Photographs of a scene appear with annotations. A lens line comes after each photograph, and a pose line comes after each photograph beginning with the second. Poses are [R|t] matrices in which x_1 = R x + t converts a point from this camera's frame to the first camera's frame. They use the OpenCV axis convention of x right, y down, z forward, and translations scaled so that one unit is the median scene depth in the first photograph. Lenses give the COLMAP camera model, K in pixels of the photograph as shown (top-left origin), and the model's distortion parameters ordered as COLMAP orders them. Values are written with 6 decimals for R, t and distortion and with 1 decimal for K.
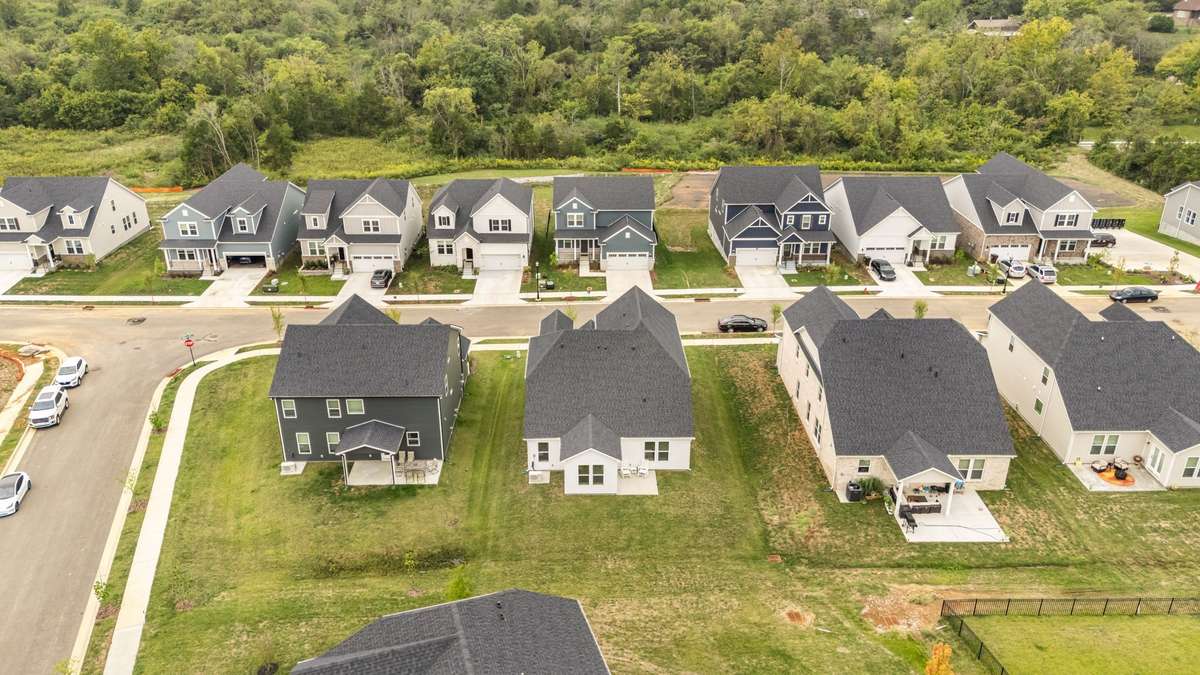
lens RADIAL K [[888.6, 0, 600.0], [0, 888.6, 337.5], [0, 0, 1]] dist [0.100546, -0.121392]
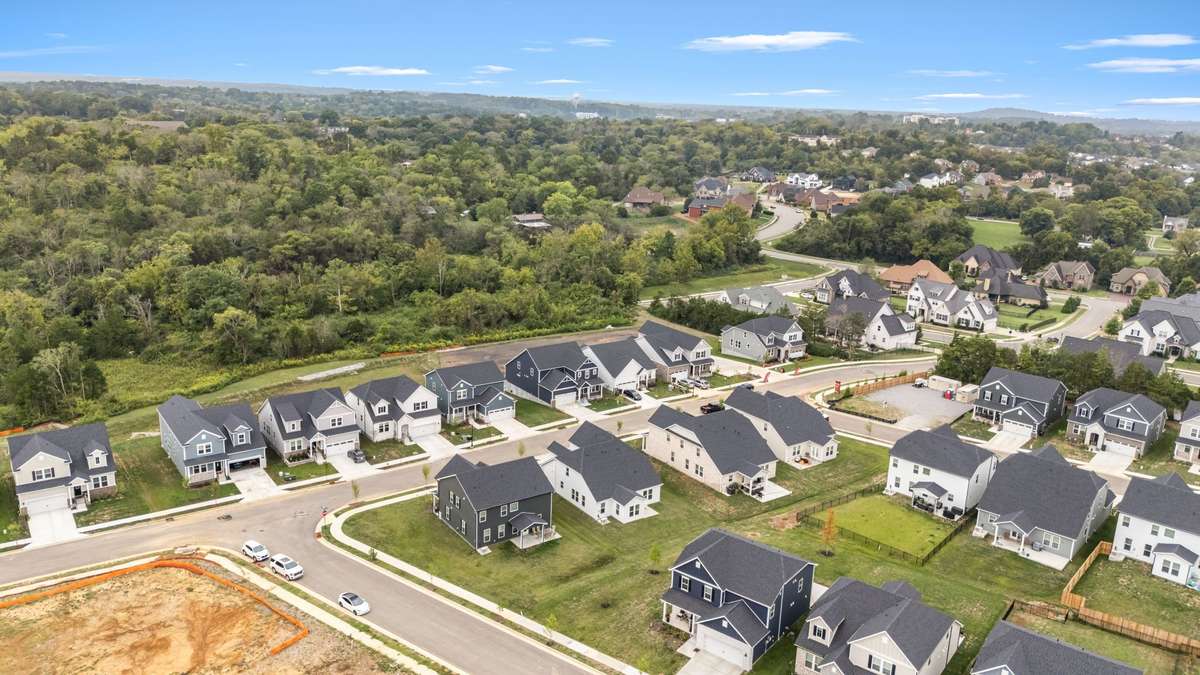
lens RADIAL K [[888.6, 0, 600.0], [0, 888.6, 337.5], [0, 0, 1]] dist [0.100546, -0.121392]
pose [[0.822869, -0.122479, 0.554874, -0.685505], [0.207923, 0.973673, -0.093425, -0.034249], [-0.528824, 0.192247, 0.826672, -0.430921]]
